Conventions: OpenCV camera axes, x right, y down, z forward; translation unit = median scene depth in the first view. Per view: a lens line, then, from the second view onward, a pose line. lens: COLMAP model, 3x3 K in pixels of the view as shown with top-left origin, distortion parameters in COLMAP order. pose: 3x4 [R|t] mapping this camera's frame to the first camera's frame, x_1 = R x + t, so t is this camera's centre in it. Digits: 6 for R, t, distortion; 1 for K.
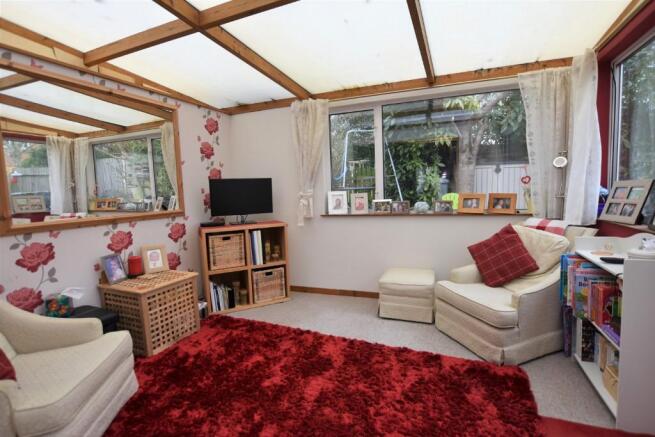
lens RADIAL K [[304.6, 0, 328.2], [0, 304.6, 222.3], [0, 0, 1]] dist [-0.011636, 0.000413]
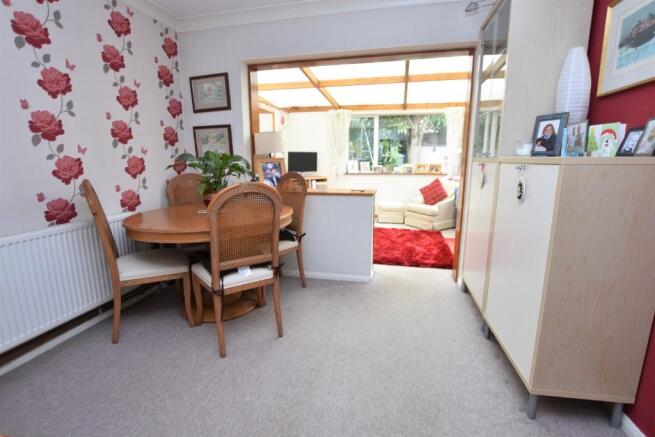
lens RADIAL K [[304.6, 0, 329.7], [0, 304.6, 216.2], [0, 0, 1]] dist [-0.011636, 0.000413]
pose [[0.983401, -0.000905, 0.181443, -0.463001], [-0.013003, 0.997065, 0.075449, 0.101034], [-0.180979, -0.076556, 0.980503, -0.842227]]
